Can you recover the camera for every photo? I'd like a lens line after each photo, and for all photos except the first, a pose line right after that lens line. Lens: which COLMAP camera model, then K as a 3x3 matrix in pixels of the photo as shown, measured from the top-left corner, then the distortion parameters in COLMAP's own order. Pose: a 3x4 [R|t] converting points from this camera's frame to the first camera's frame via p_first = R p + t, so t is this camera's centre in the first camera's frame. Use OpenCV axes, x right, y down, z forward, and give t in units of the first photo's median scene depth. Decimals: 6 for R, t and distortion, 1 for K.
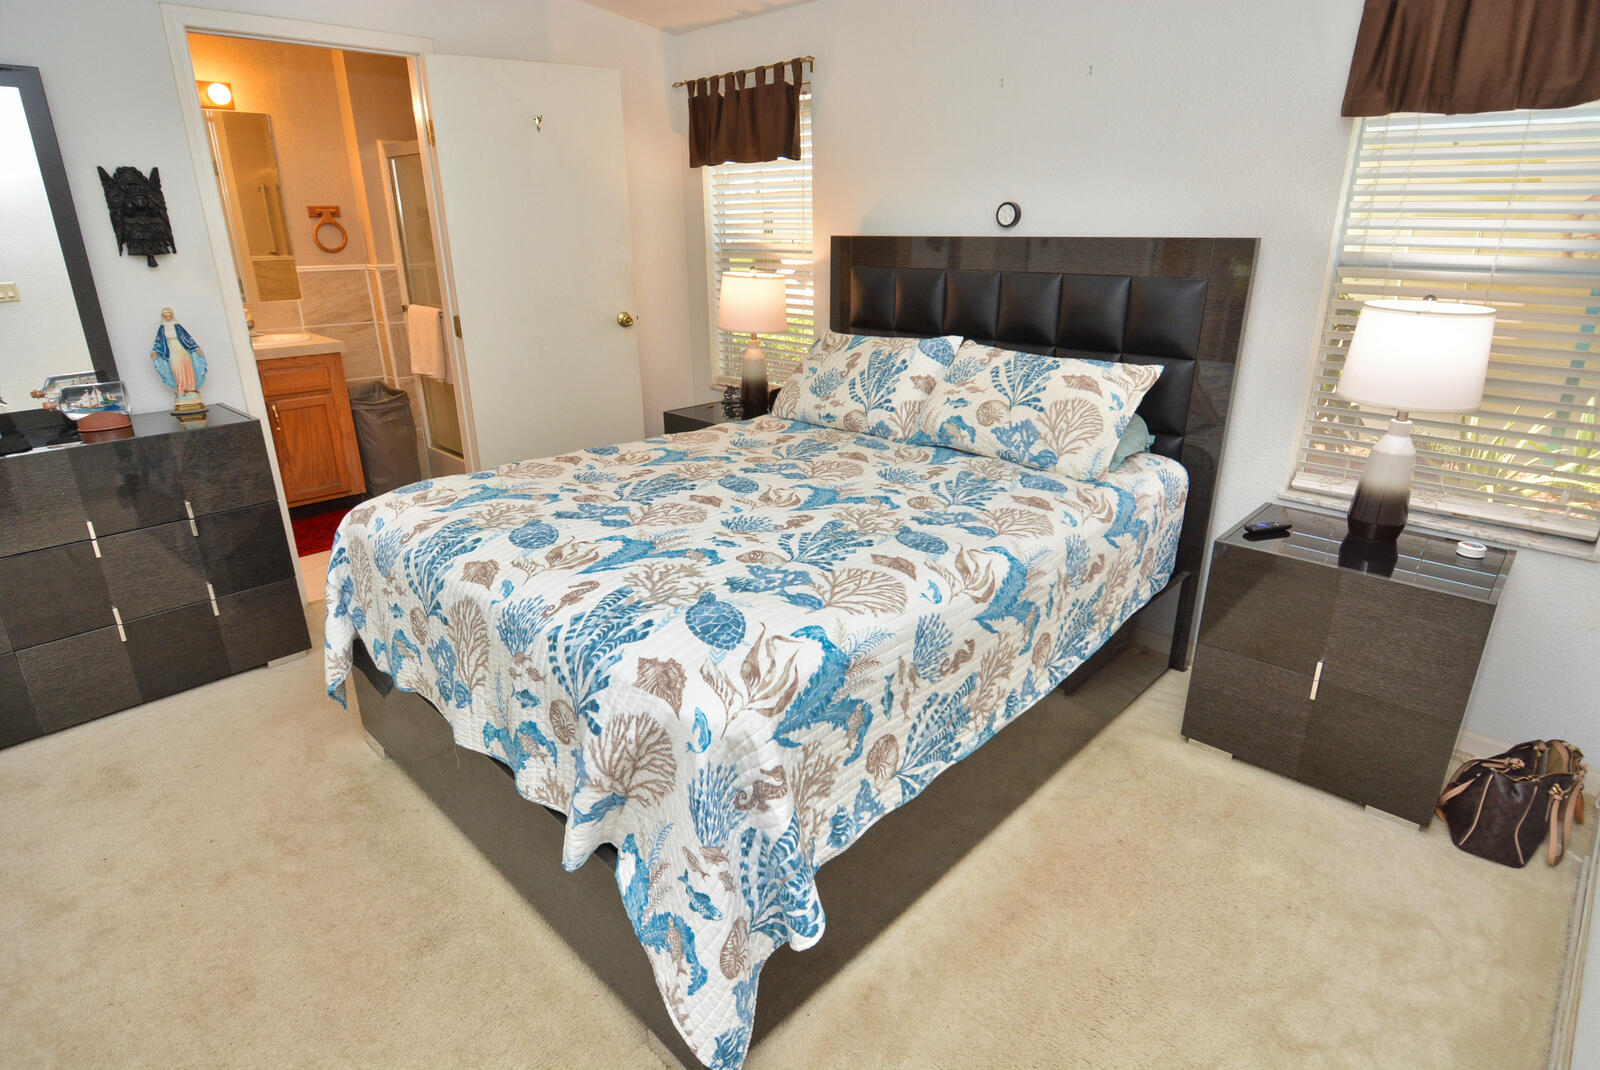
lens RADIAL K [[869.3, 0, 801.4], [0, 869.3, 536.8], [0, 0, 1]] dist [-0.004095, -0.001192]
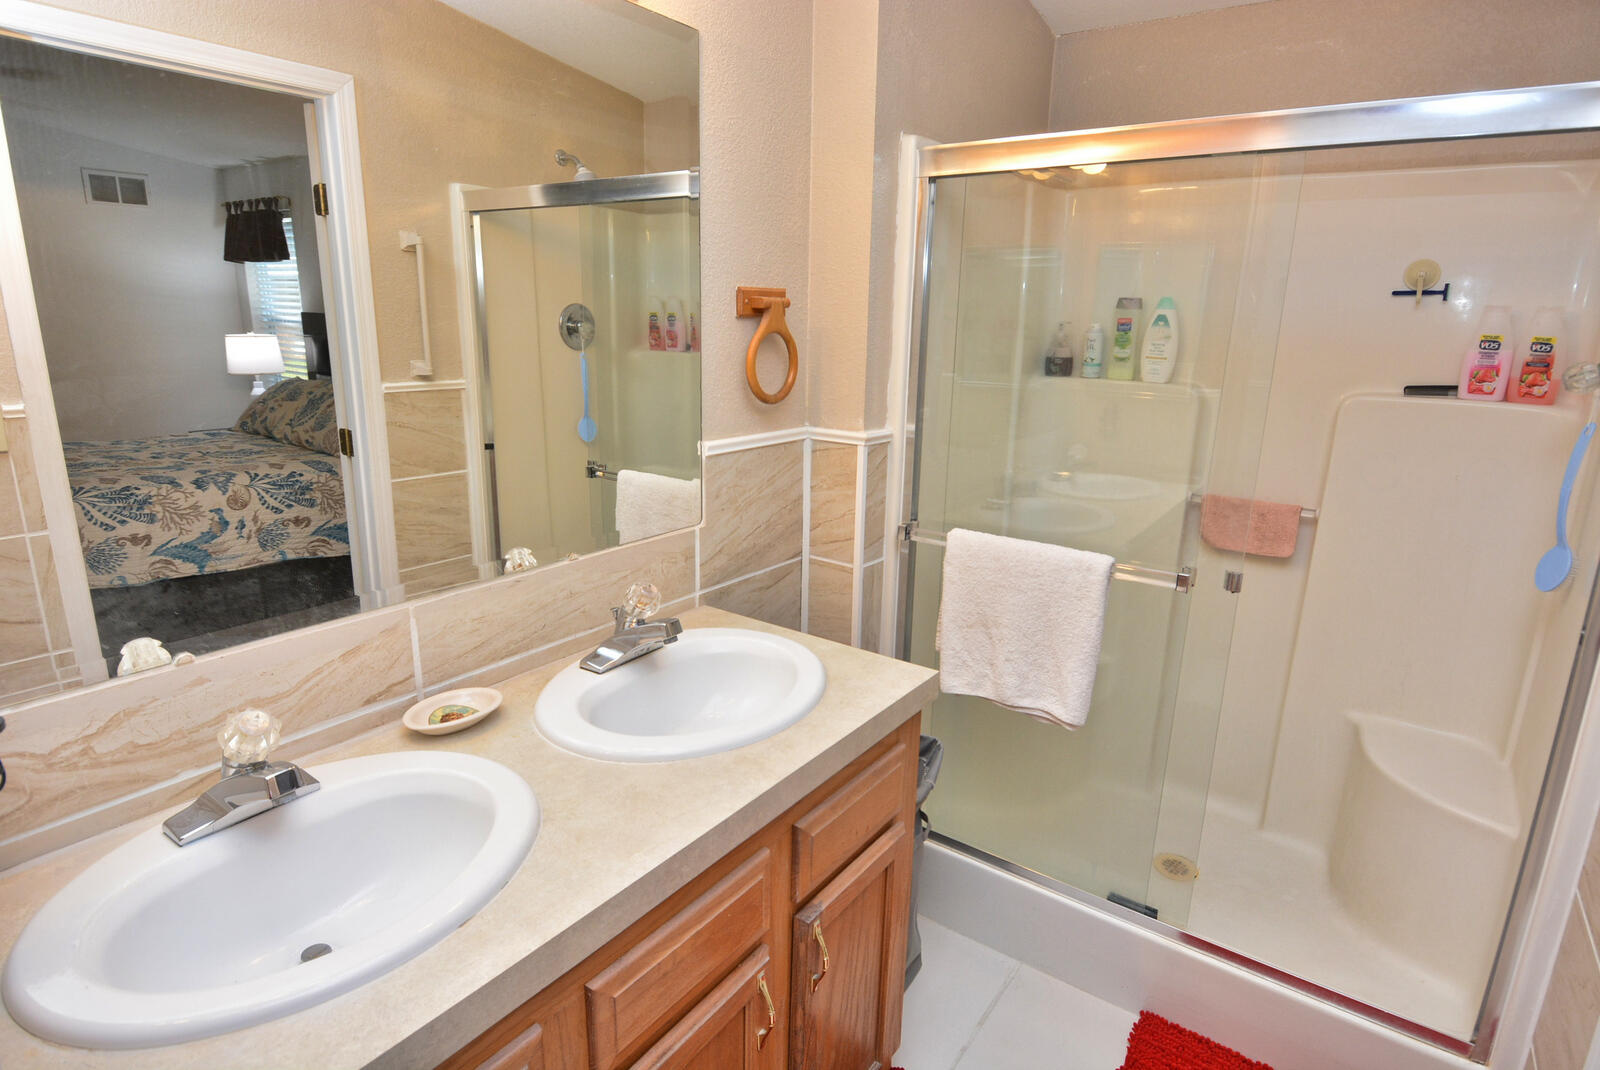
lens RADIAL K [[869.3, 0, 801.0], [0, 869.3, 530.9], [0, 0, 1]] dist [-0.004095, -0.001192]
pose [[0.985883, -0.018238, 0.166441, -0.582211], [0.034516, 0.994837, -0.095436, -0.227035], [-0.163841, 0.099834, 0.981422, 0.602365]]
